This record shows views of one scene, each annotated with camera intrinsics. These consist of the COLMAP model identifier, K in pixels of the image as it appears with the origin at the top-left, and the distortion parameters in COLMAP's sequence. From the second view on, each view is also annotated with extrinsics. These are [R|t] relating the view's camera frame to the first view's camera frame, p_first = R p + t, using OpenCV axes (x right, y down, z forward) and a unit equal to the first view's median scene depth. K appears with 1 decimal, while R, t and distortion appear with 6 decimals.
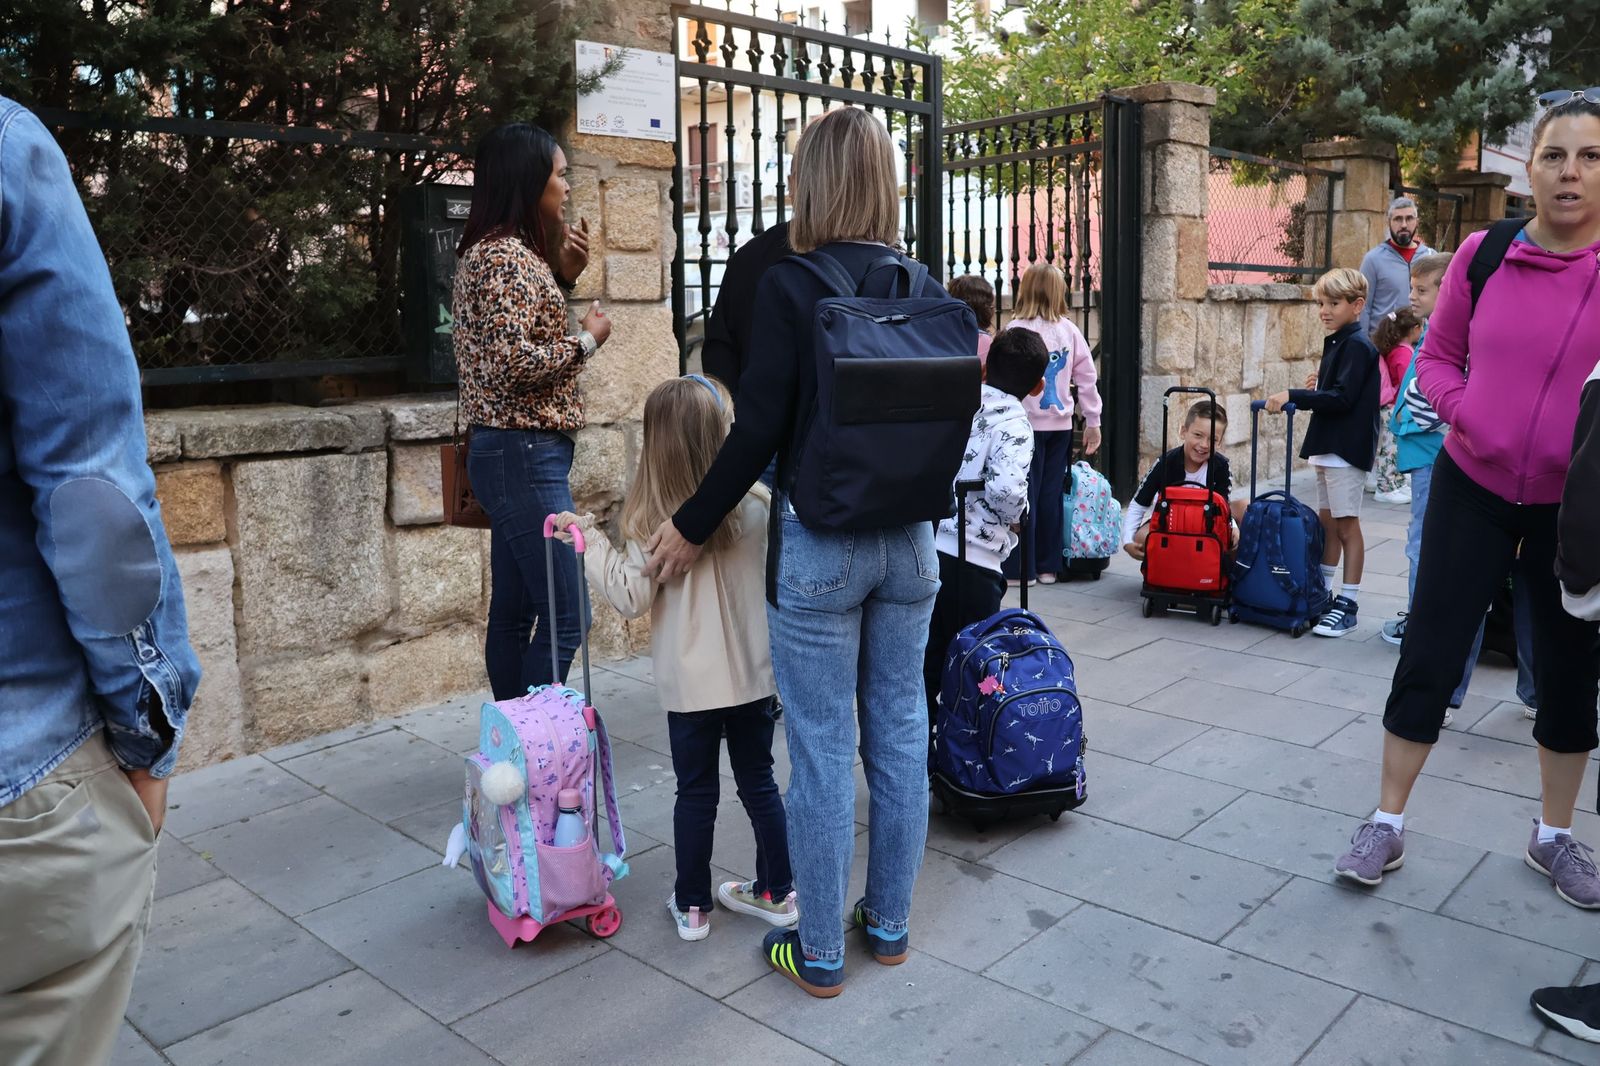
lens RADIAL K [[1334.7, 0, 800.0], [0, 1334.7, 533.0], [0, 0, 1]] dist [-0.159671, 0.124592]
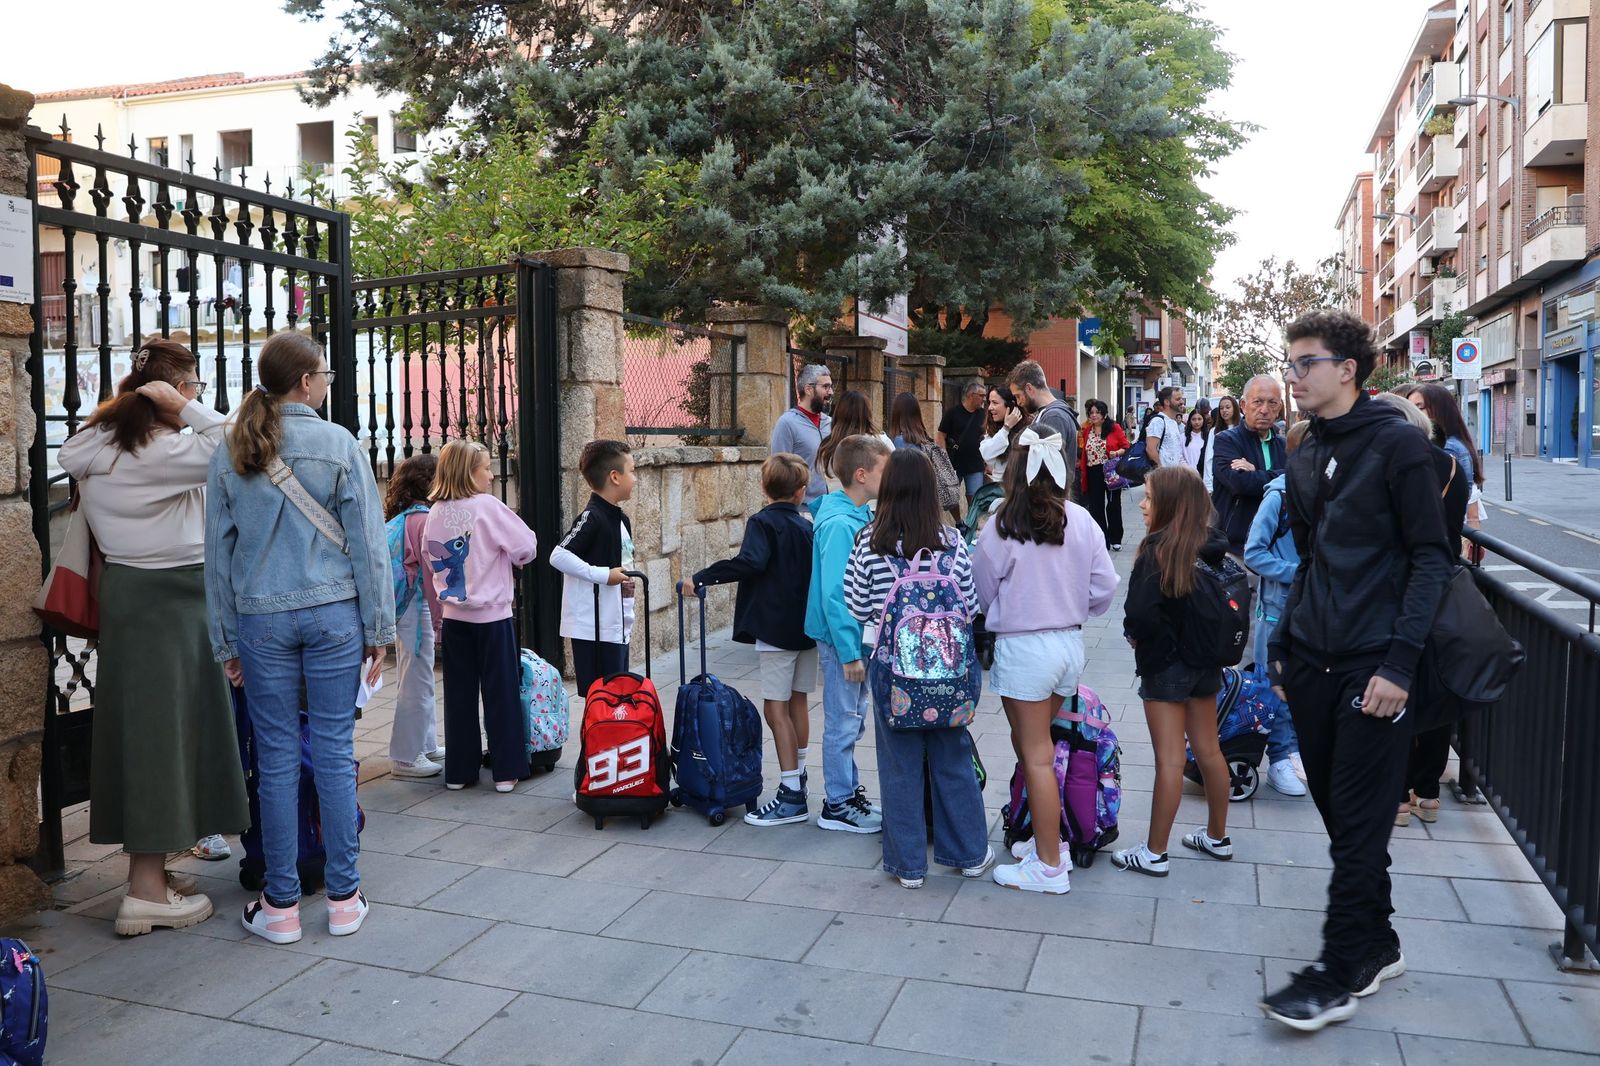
lens RADIAL K [[1348.5, 0, 800.0], [0, 1348.5, 533.0], [0, 0, 1]] dist [-0.152452, 0.131898]
pose [[0.901384, -0.019956, 0.432560, -0.009470], [0.065795, 0.993651, -0.091264, -0.028762], [-0.427992, 0.110724, 0.896974, 0.045251]]
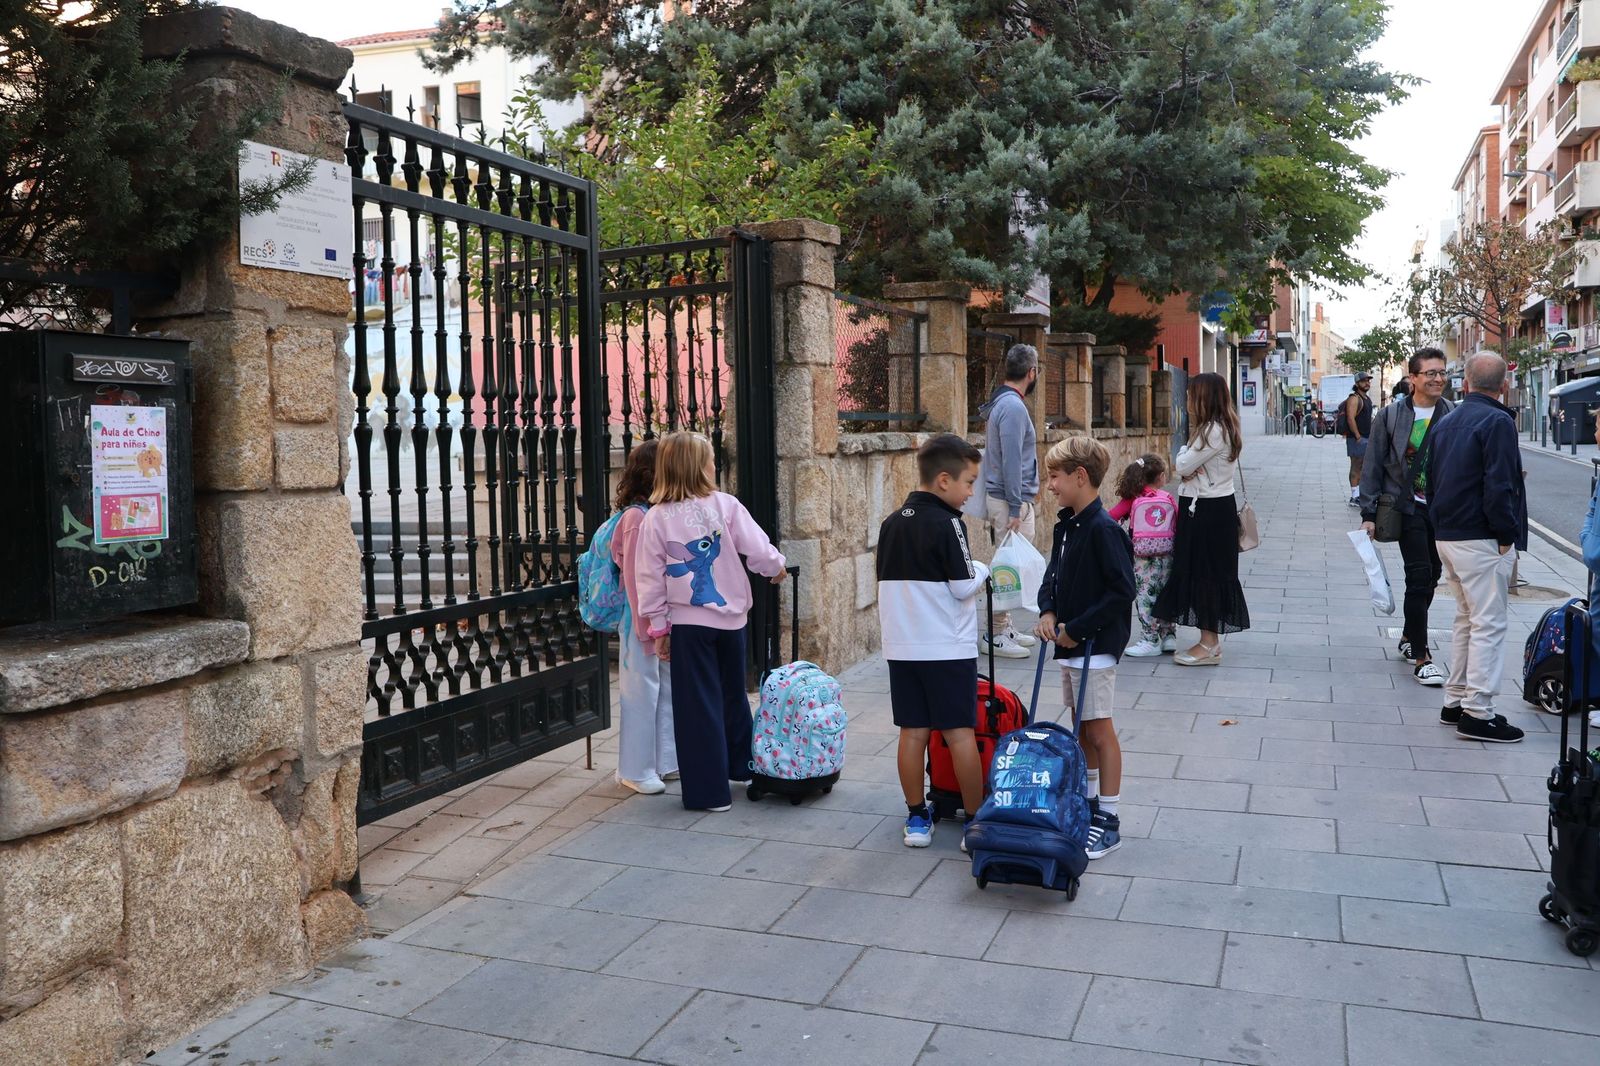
lens RADIAL K [[1436.8, 0, 811.1], [0, 1436.8, 534.8], [0, 0, 1]] dist [-0.135762, 0.171990]
pose [[0.917755, -0.029656, 0.396039, -0.111048], [0.070055, 0.993660, -0.087934, -0.036591], [-0.390920, 0.108447, 0.914014, 0.099642]]
